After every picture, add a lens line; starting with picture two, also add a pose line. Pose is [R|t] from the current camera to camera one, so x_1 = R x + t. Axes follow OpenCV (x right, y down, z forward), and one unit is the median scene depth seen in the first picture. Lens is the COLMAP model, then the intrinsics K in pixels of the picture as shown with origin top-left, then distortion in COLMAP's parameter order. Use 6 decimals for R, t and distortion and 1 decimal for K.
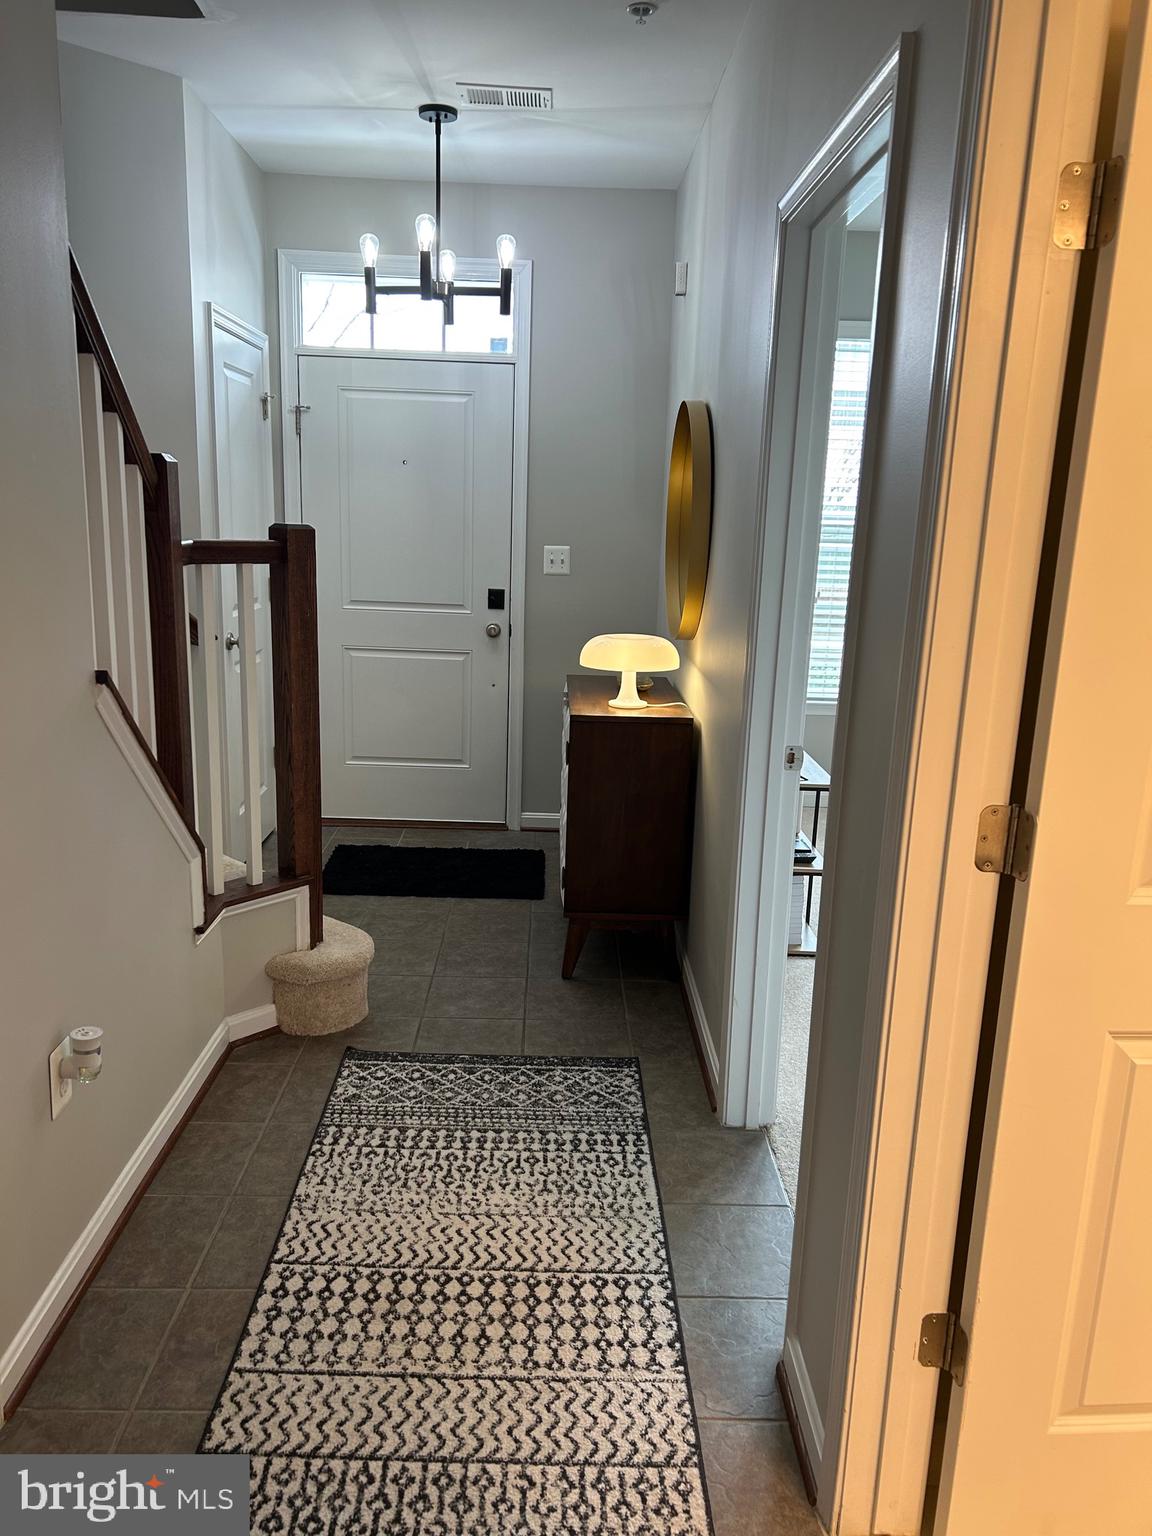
lens RADIAL K [[1156.8, 0, 573.9], [0, 1156.8, 768.9], [0, 0, 1]] dist [0.013335, 0.005445]
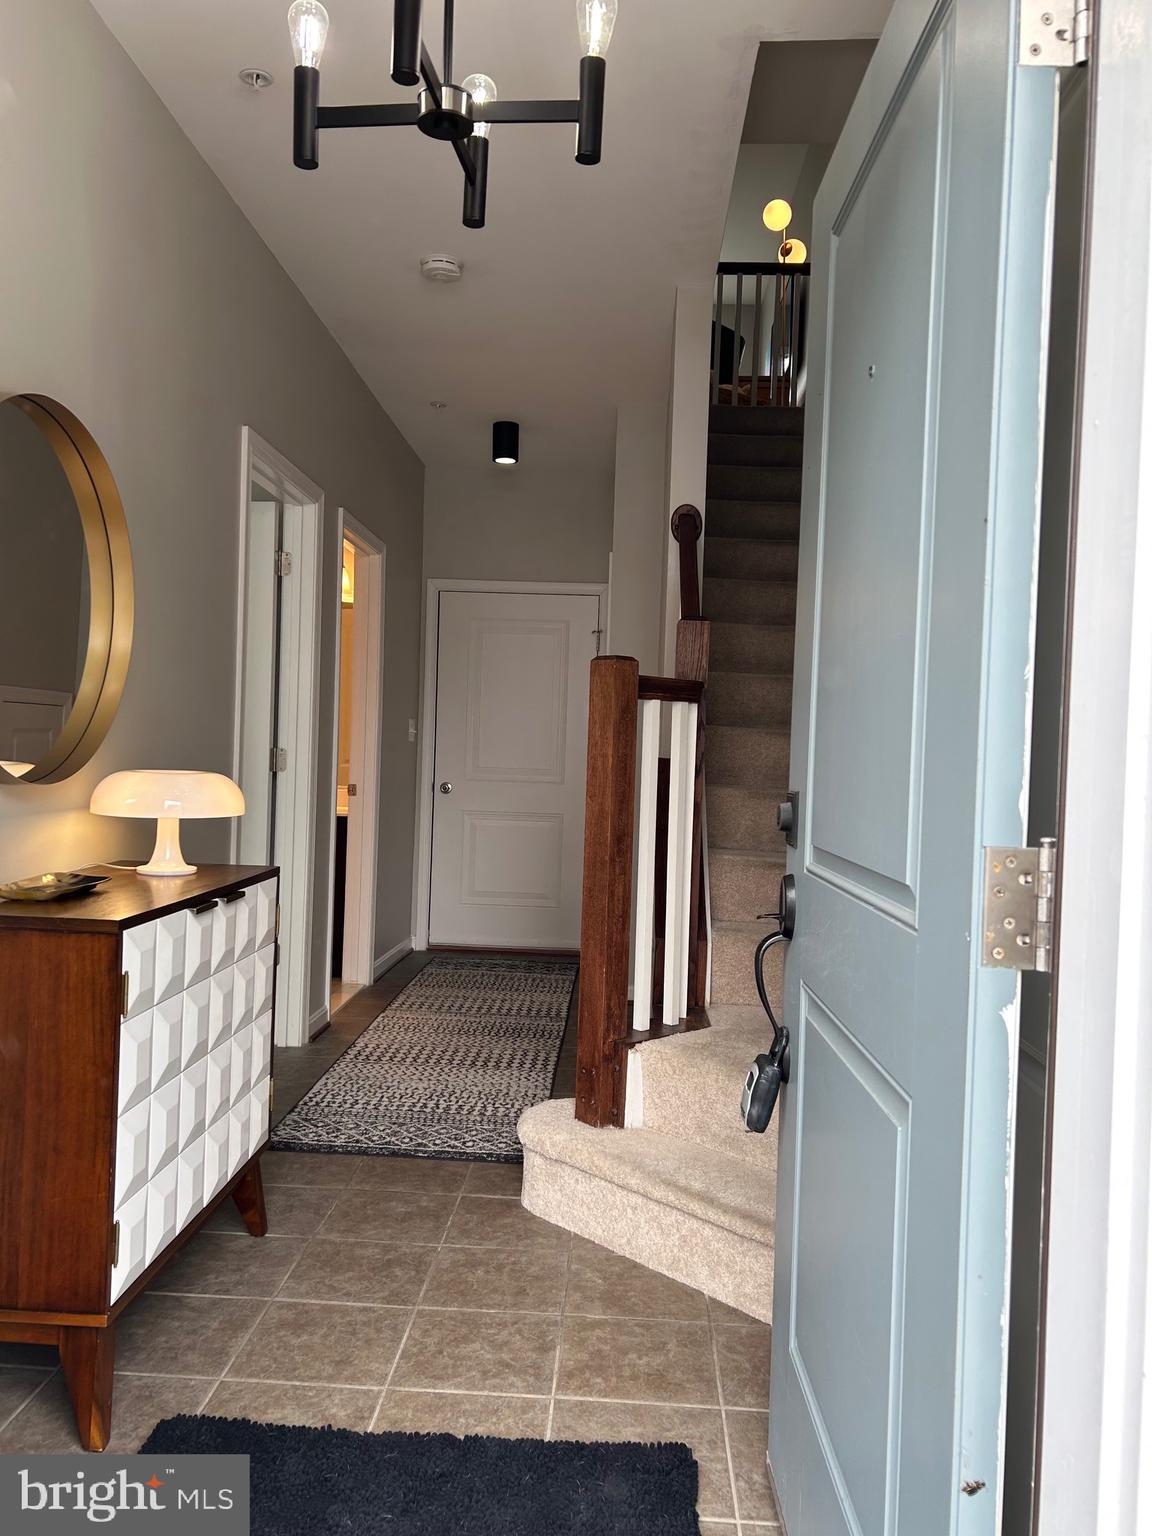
lens RADIAL K [[1156.8, 0, 574.7], [0, 1156.8, 767.8], [0, 0, 1]] dist [0.013335, 0.005445]
pose [[-0.995445, -0.071415, 0.063159, -0.313541], [-0.054287, 0.969190, 0.240259, -0.397374], [-0.078371, 0.235736, -0.968652, 2.216364]]
